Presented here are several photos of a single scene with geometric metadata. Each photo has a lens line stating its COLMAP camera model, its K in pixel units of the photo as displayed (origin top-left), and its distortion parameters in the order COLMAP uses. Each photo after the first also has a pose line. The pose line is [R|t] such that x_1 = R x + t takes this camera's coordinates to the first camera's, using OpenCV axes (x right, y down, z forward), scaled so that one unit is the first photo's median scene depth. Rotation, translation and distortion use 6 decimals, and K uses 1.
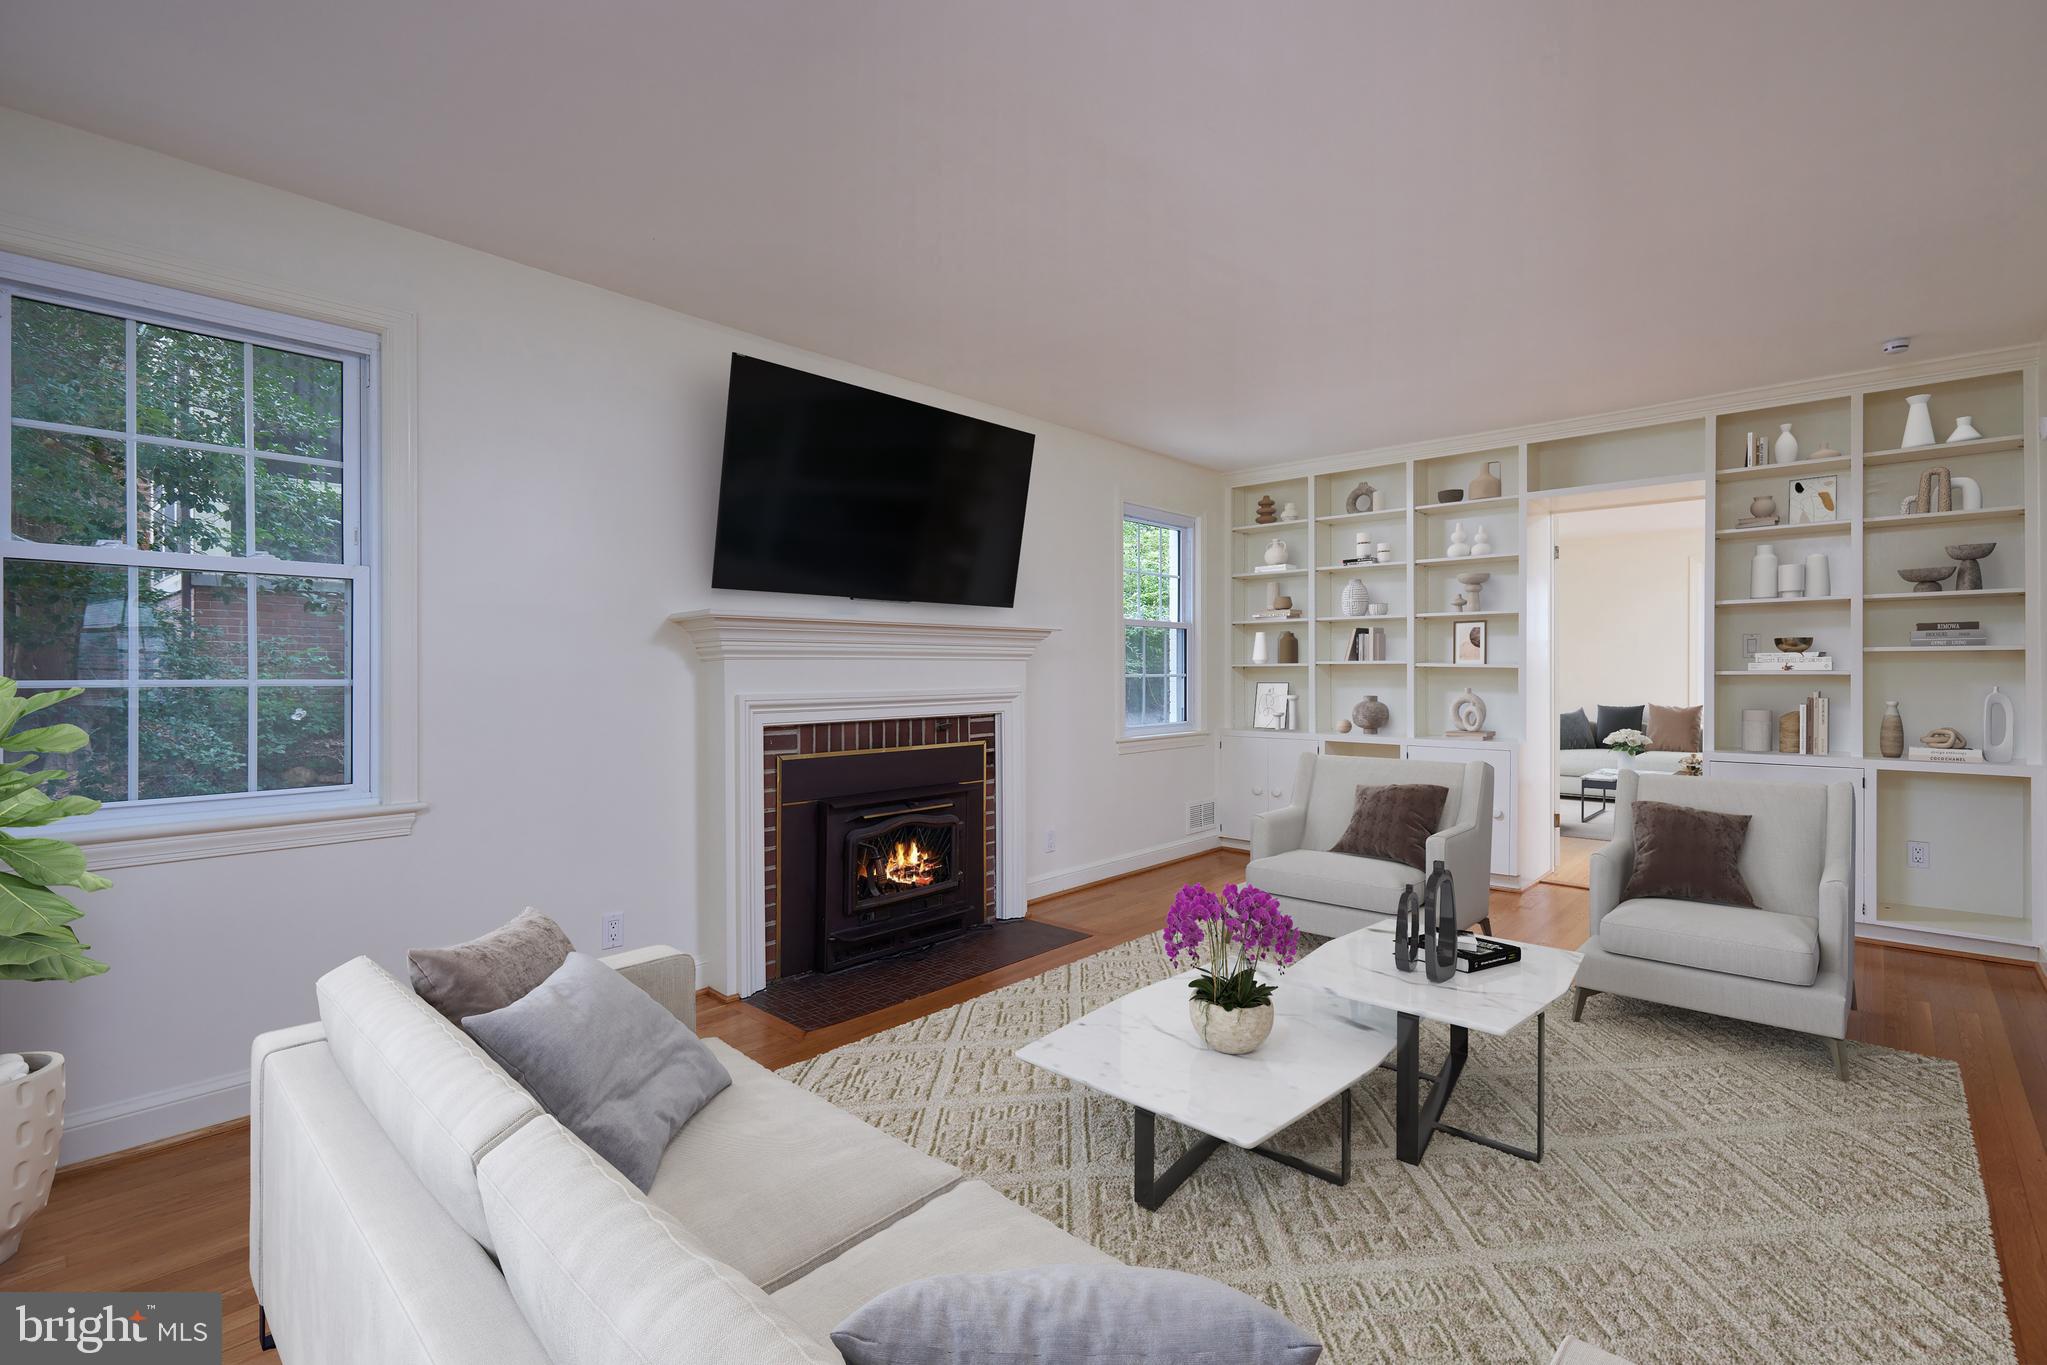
lens RADIAL K [[923.7, 0, 979.4], [0, 923.7, 662.5], [0, 0, 1]] dist [-0.000513, 0.000497]
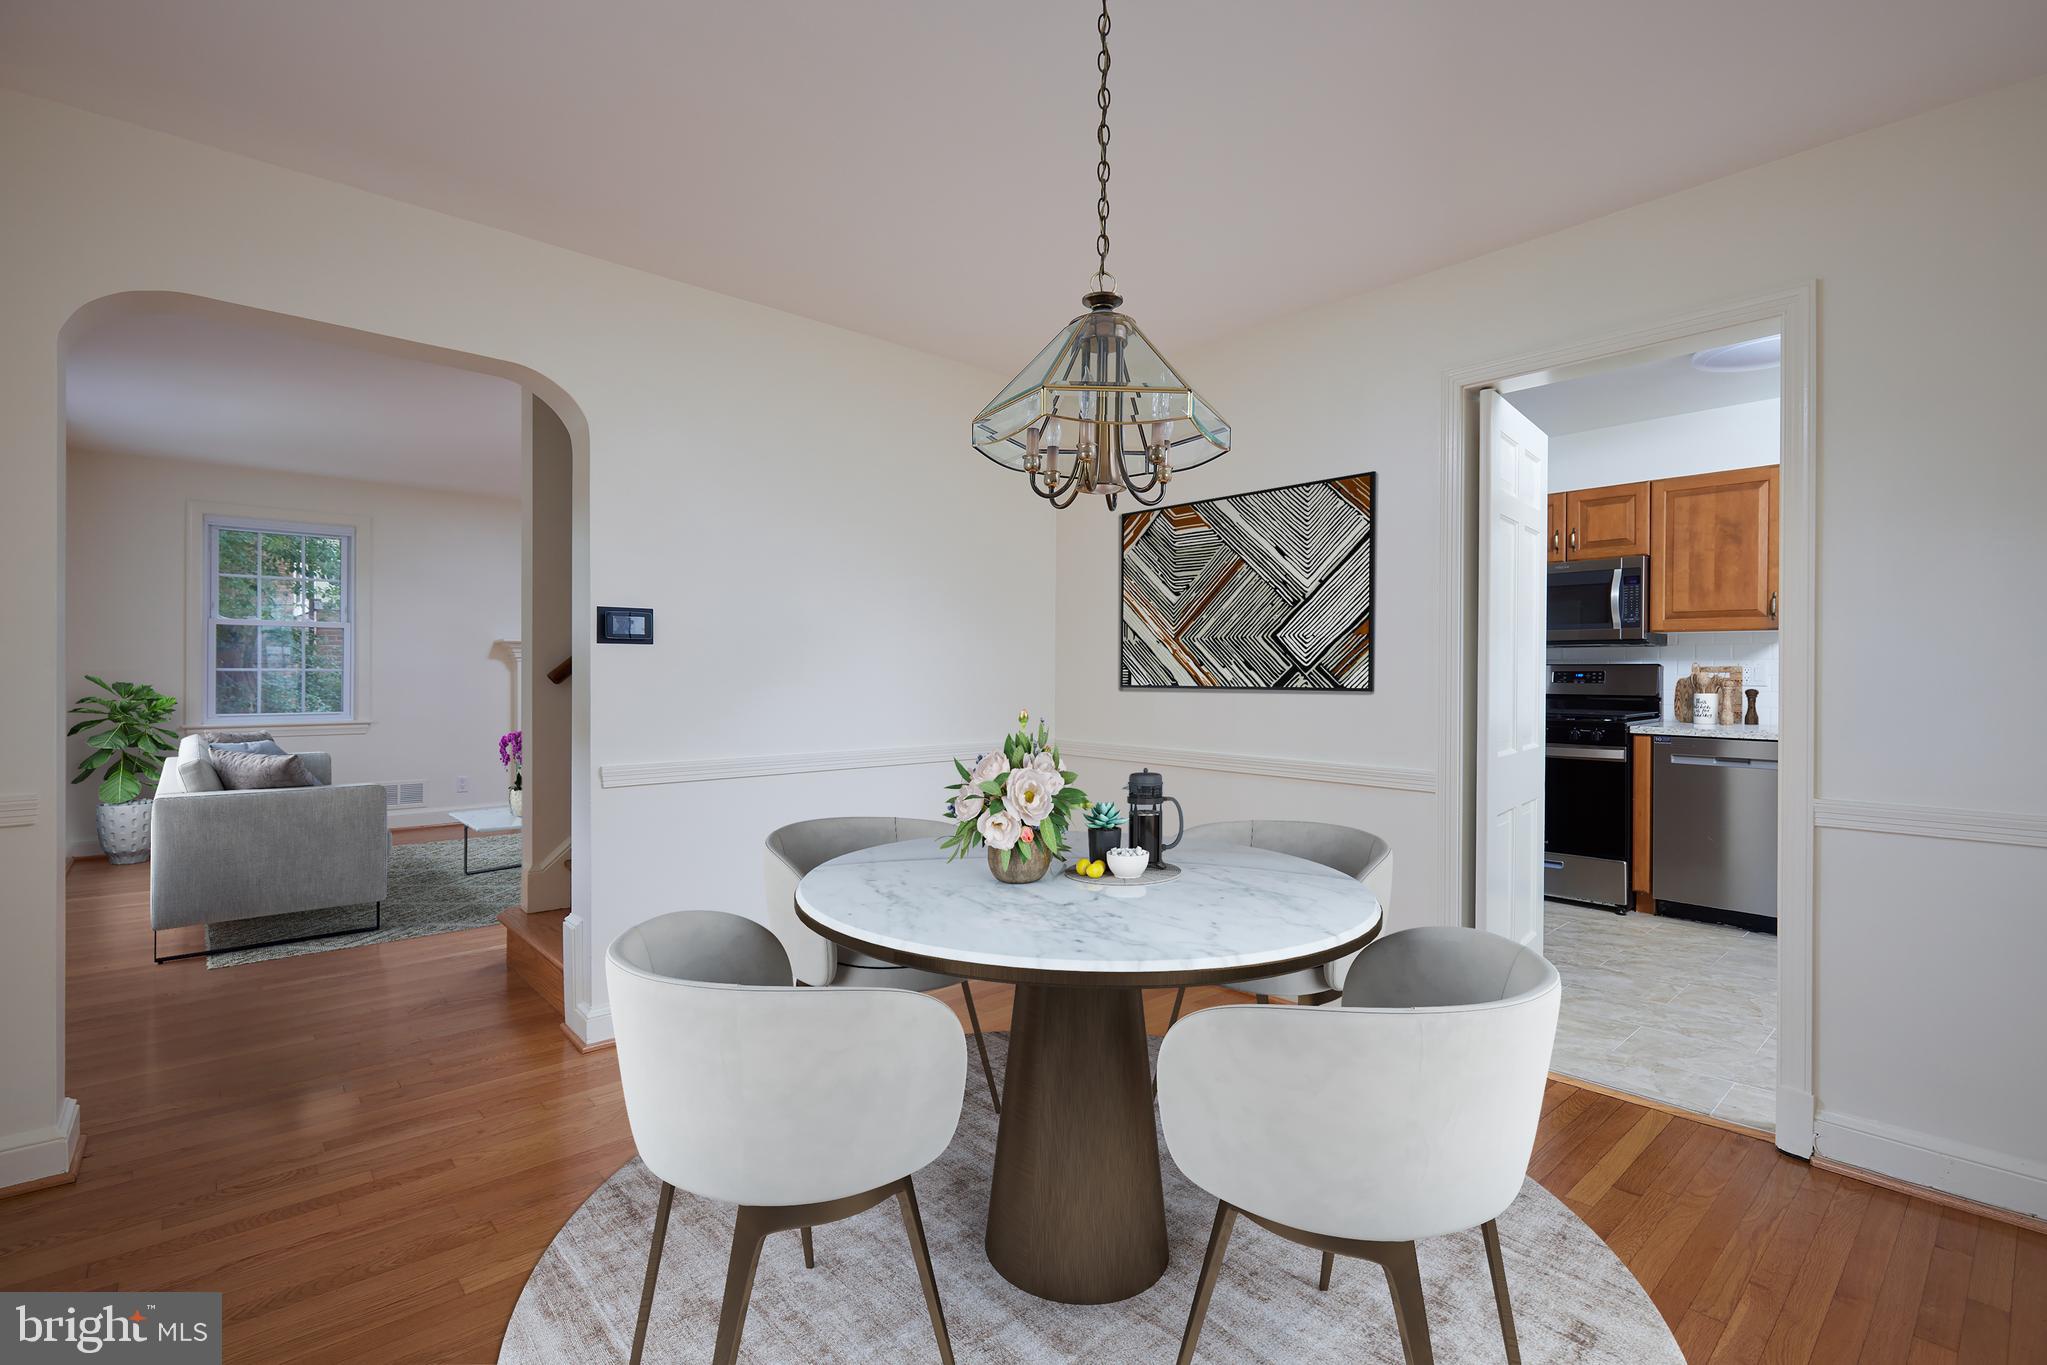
lens RADIAL K [[923.7, 0, 1003.3], [0, 923.7, 675.1], [0, 0, 1]] dist [-0.000513, 0.000497]
pose [[0.997319, 0.008740, -0.072657, 0.867468], [-0.008496, 0.999957, 0.003668, 0.006427], [0.072686, -0.003041, 0.997350, -0.918640]]
